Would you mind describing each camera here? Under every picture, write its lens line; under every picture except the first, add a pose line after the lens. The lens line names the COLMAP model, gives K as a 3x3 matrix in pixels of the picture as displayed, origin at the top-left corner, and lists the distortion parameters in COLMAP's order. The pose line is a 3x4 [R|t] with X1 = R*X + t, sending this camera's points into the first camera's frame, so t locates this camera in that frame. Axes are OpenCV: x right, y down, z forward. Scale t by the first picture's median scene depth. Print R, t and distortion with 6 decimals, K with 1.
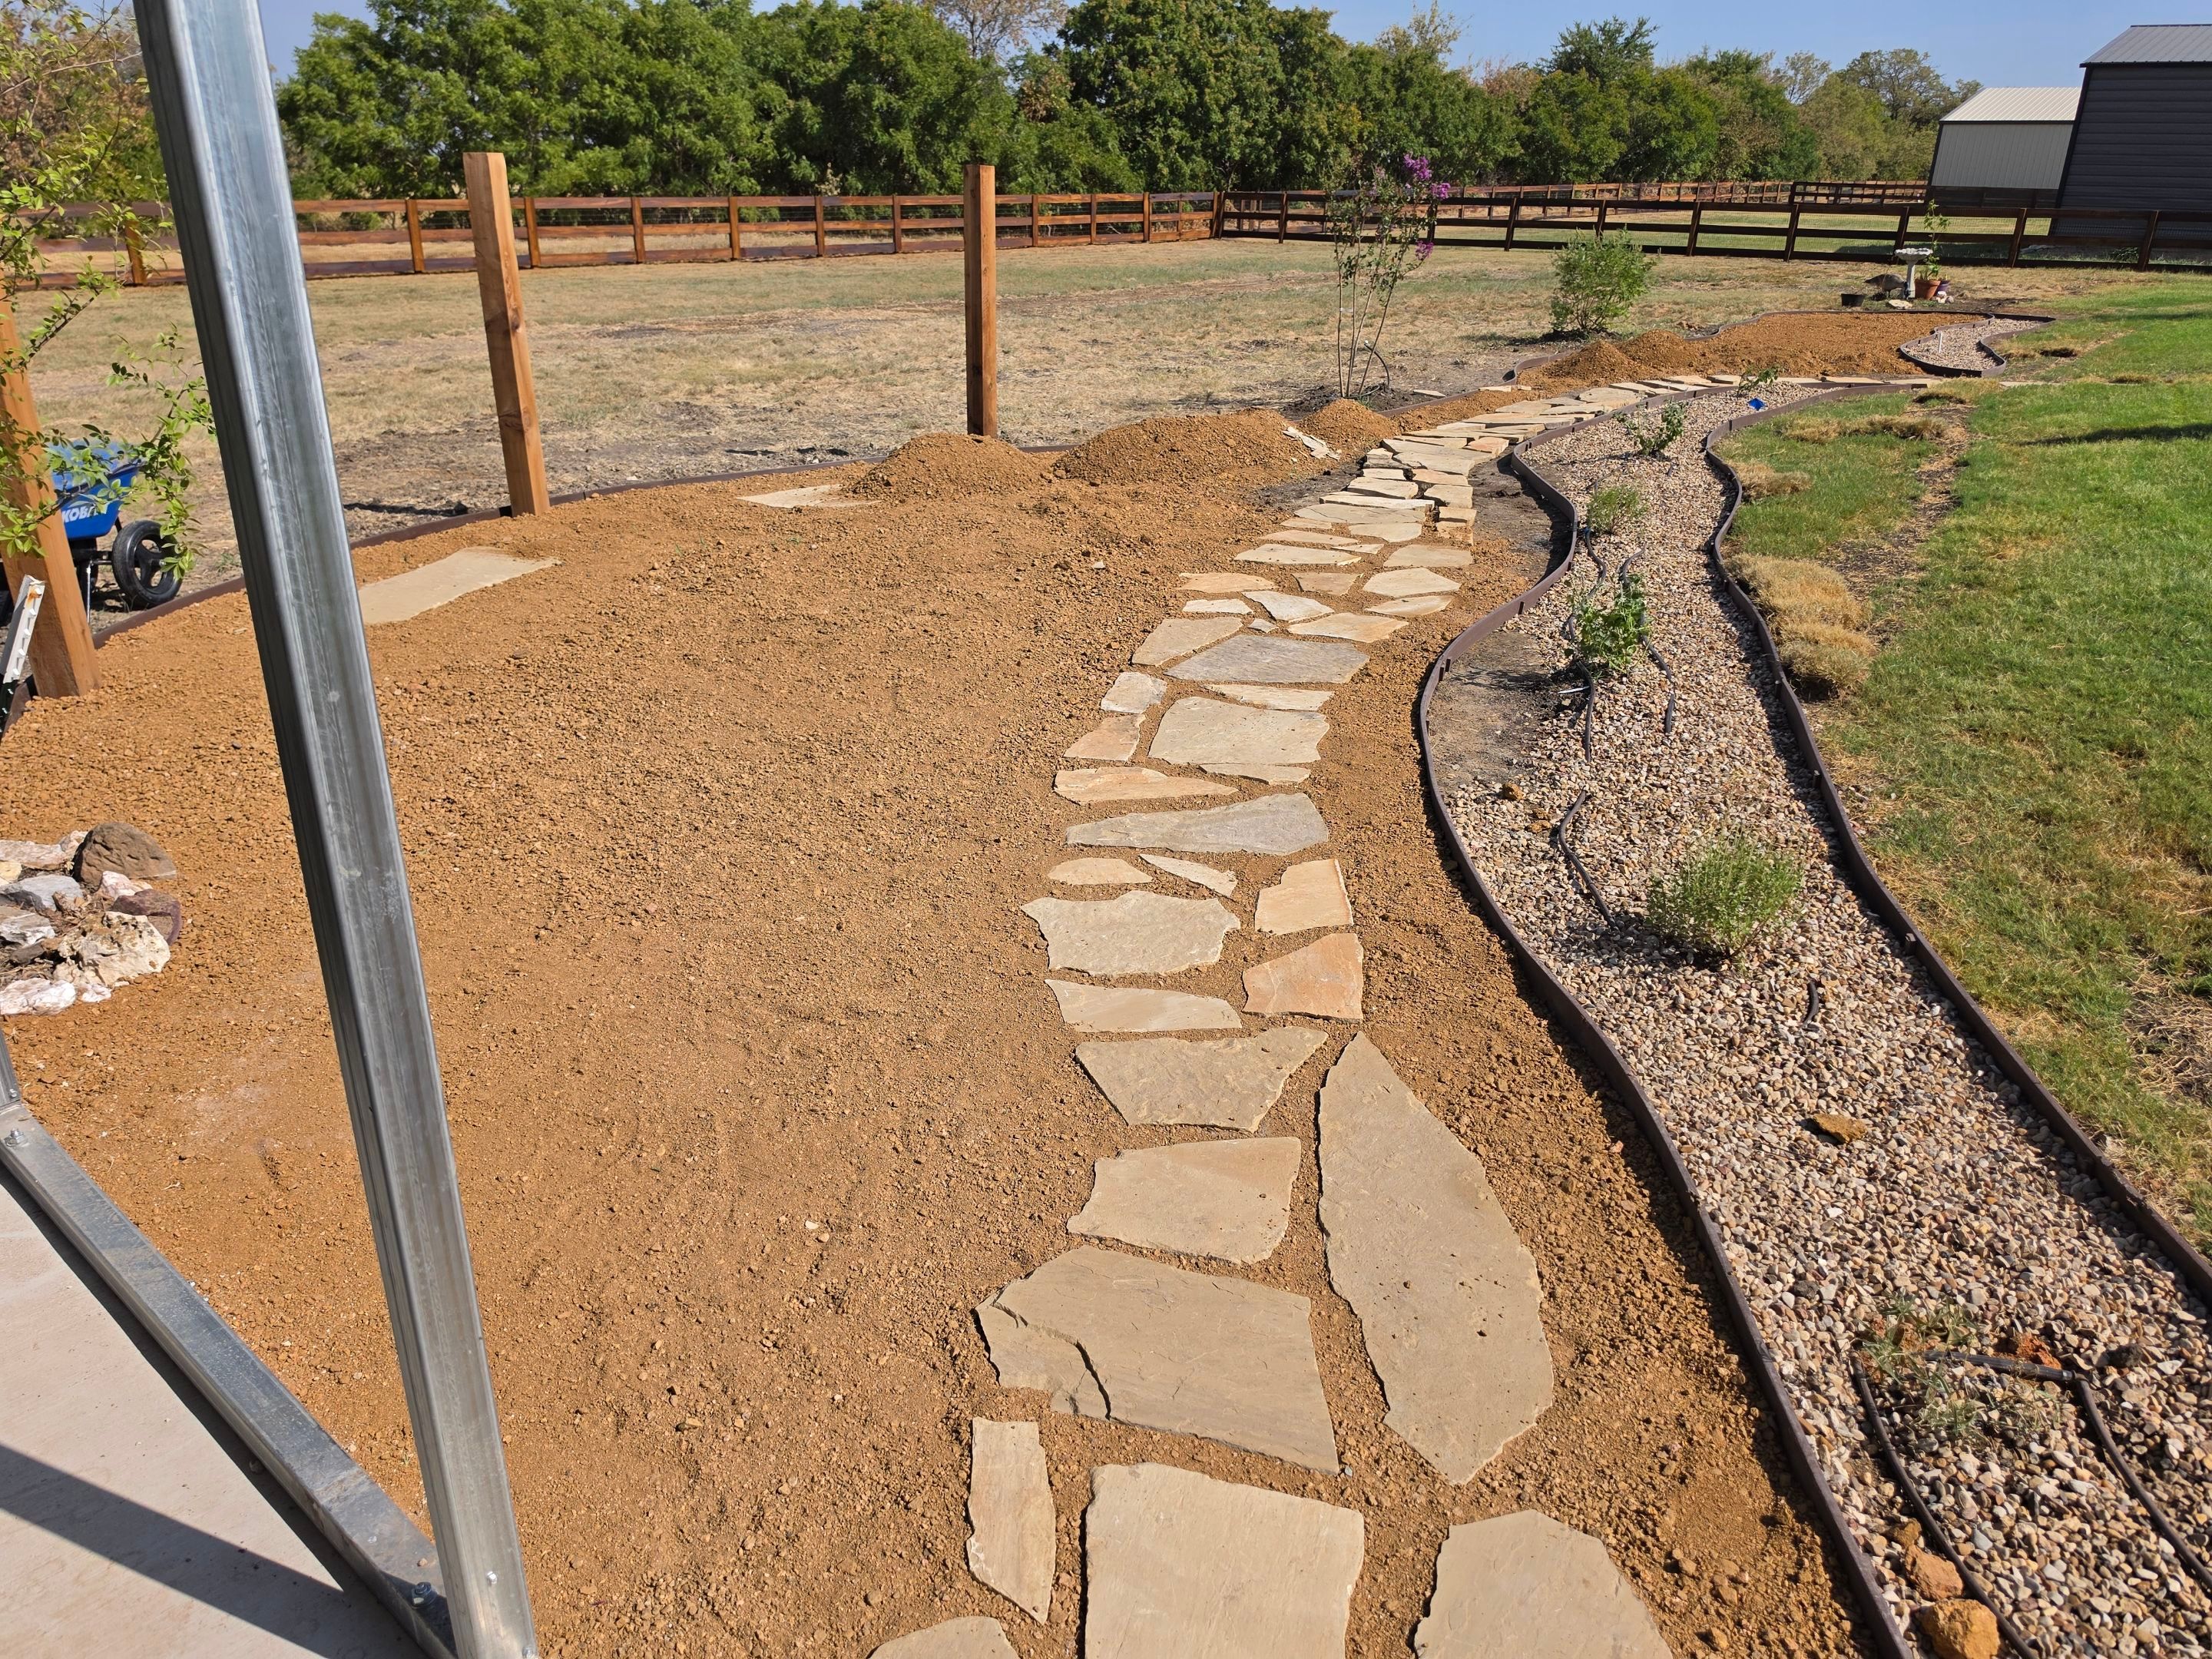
lens RADIAL K [[1496.0, 0, 1078.4], [0, 1496.0, 835.9], [0, 0, 1]] dist [0.135560, -0.208358]
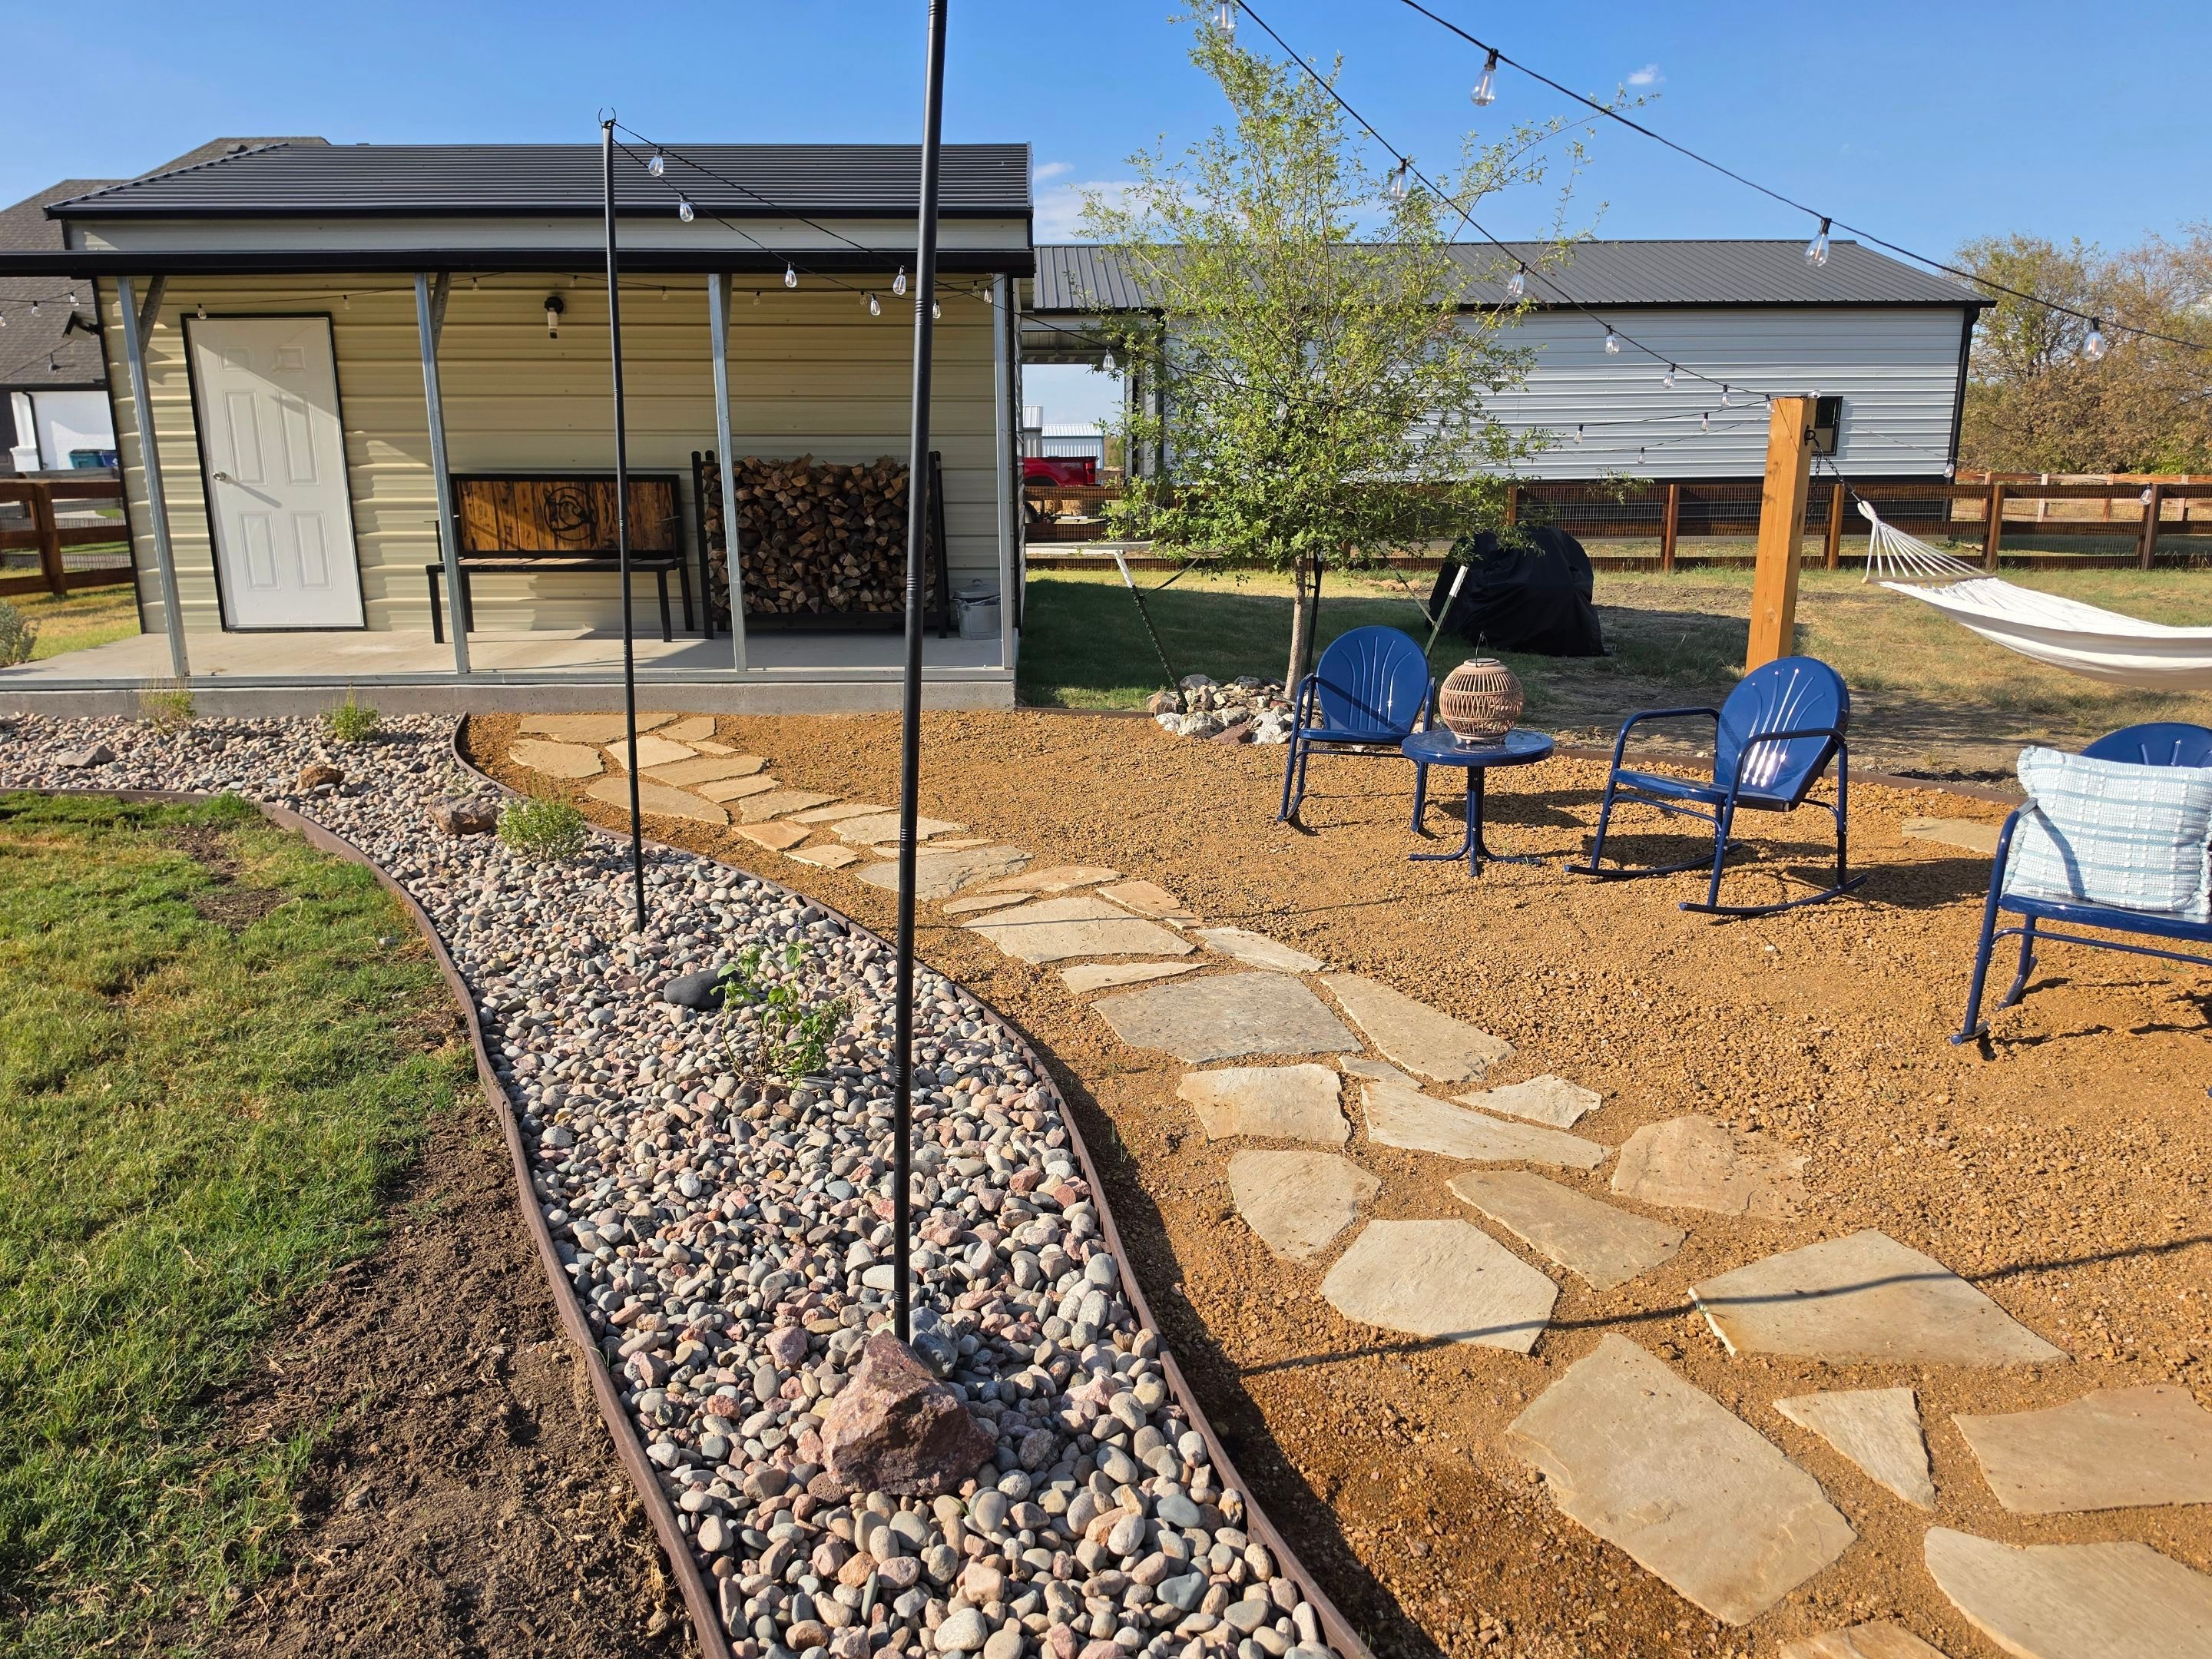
lens RADIAL K [[1508.9, 0, 1096.3], [0, 1508.9, 820.8], [0, 0, 1]] dist [0.064305, -0.084171]
pose [[-0.720290, 0.152623, -0.676674, 0.564040], [-0.277501, 0.830637, 0.482737, -0.457565], [0.635747, 0.535489, -0.555947, 1.160317]]
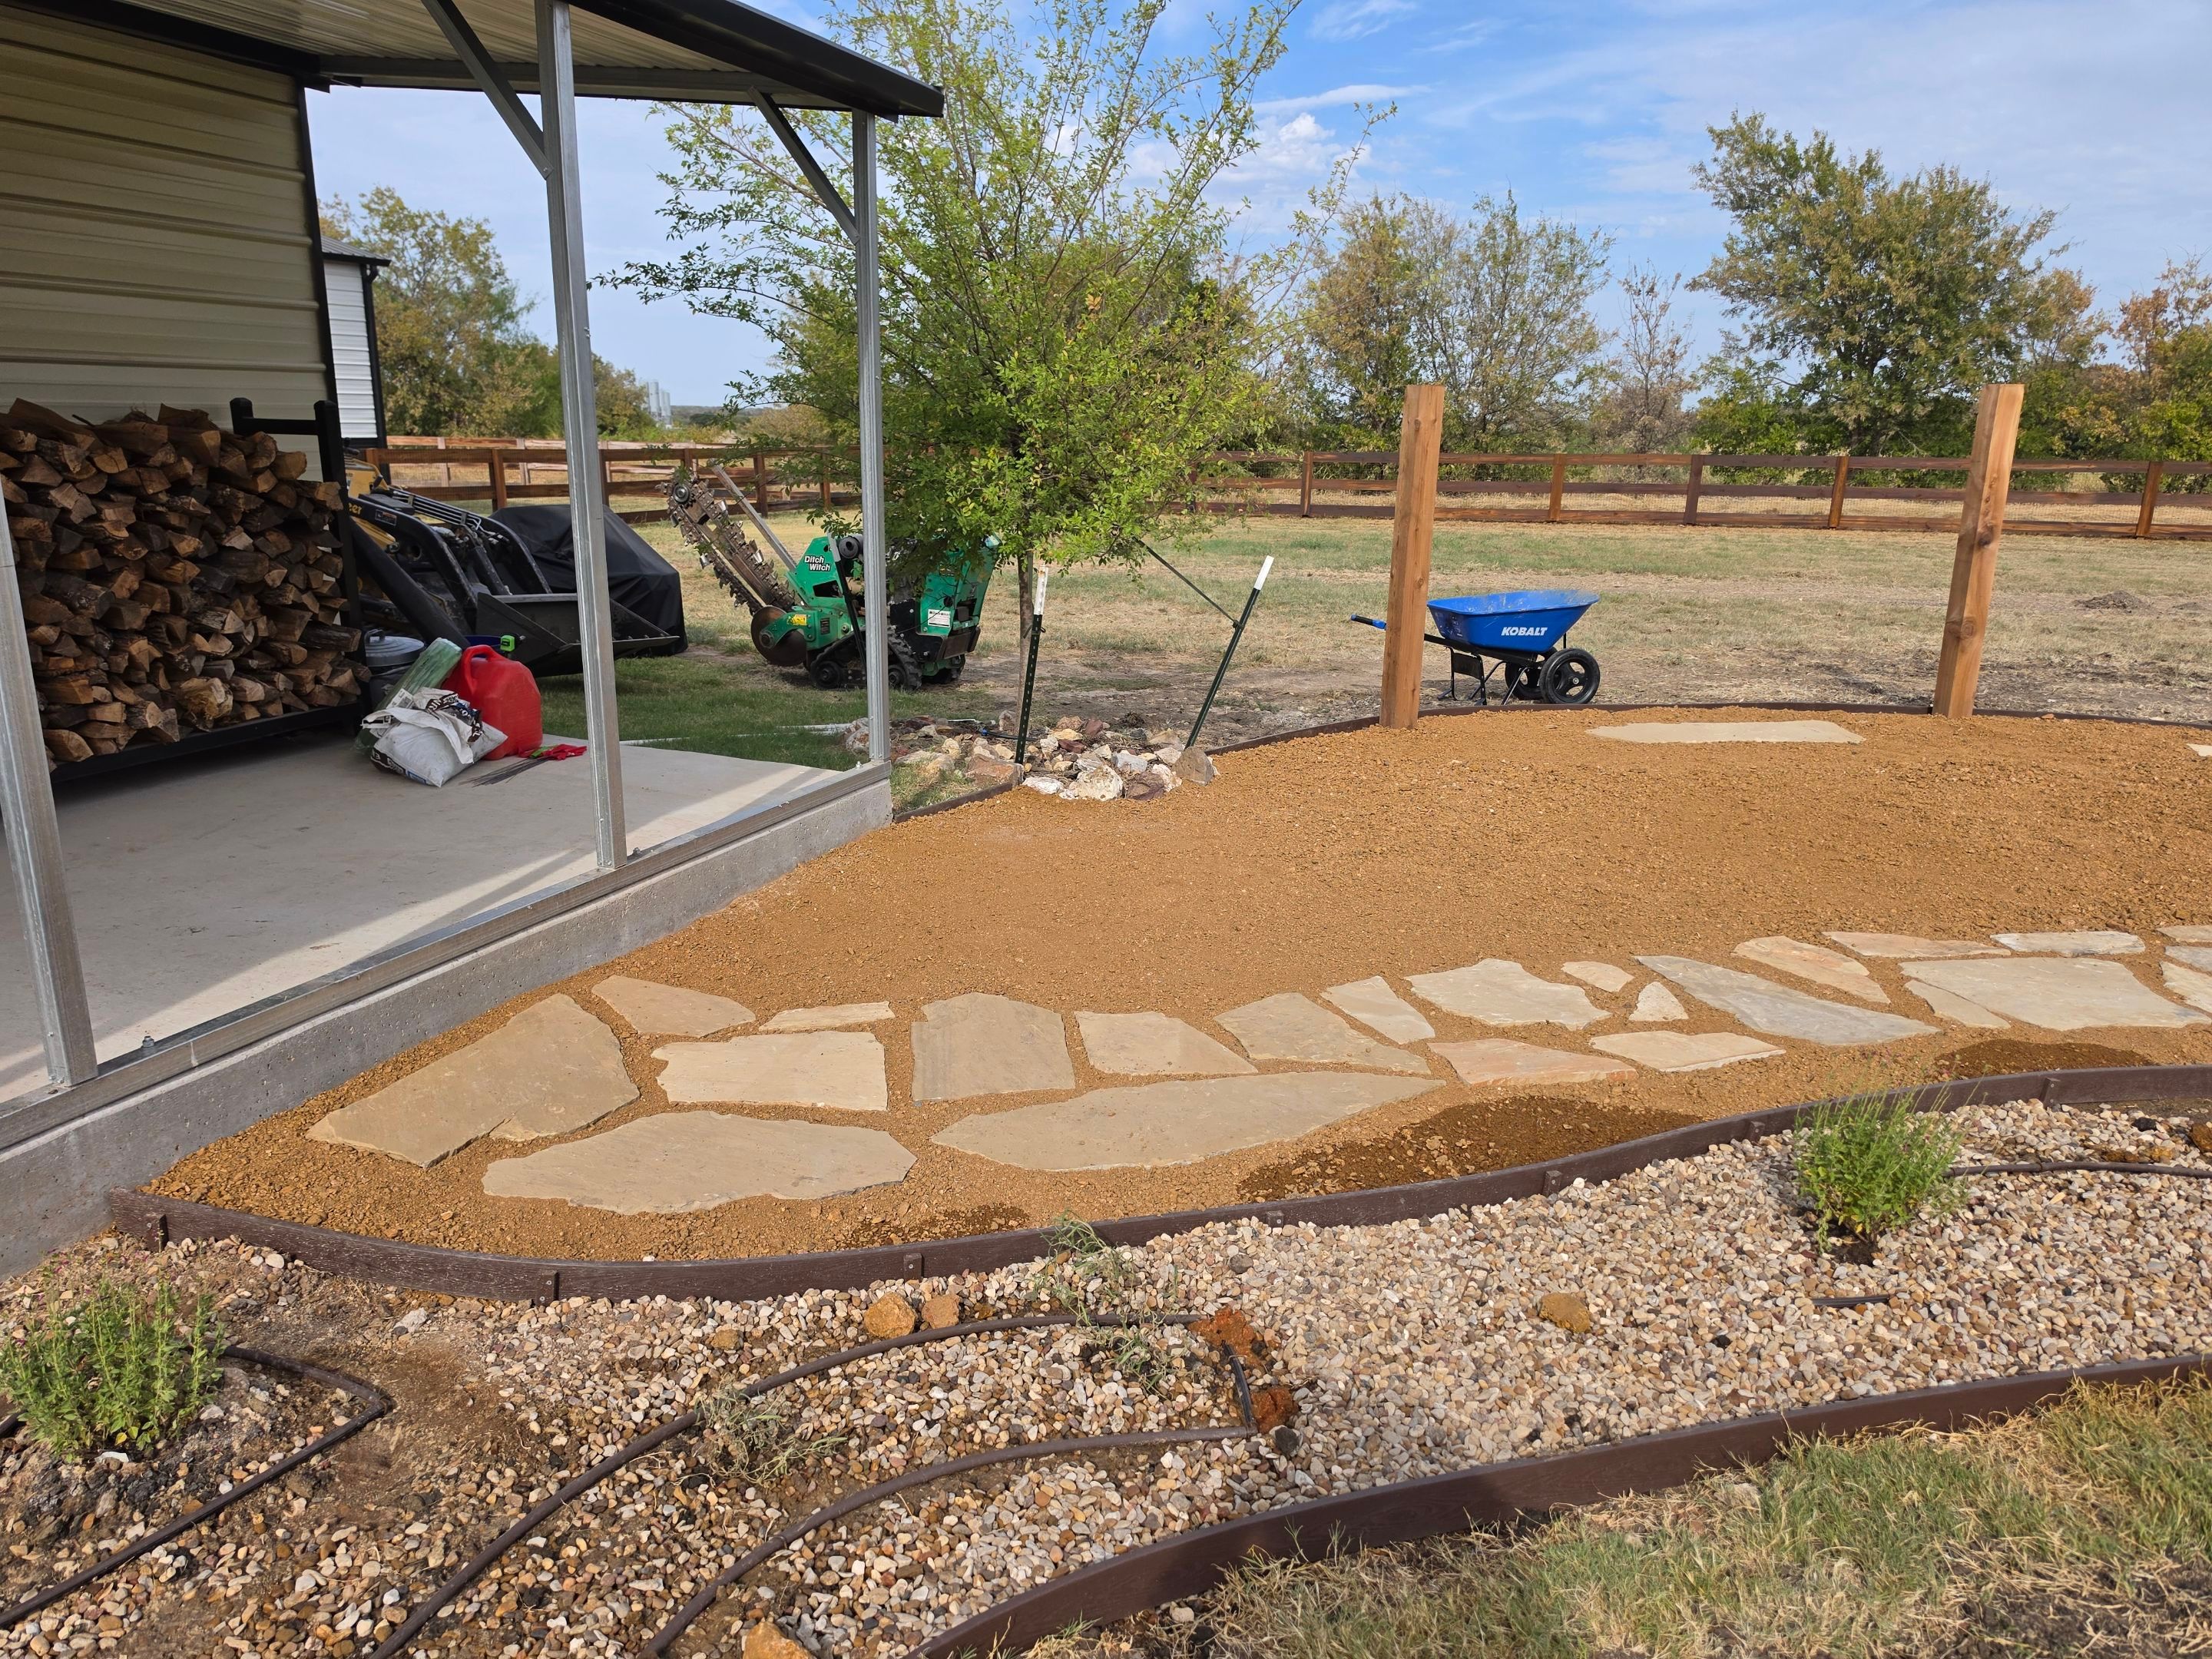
lens RADIAL K [[1496.0, 0, 1078.4], [0, 1496.0, 835.9], [0, 0, 1]] dist [0.135560, -0.208358]
pose [[0.332863, 0.239108, -0.912157, 0.516792], [-0.380655, 0.919073, 0.102013, -0.021553], [0.862730, 0.313261, 0.396943, 0.137901]]
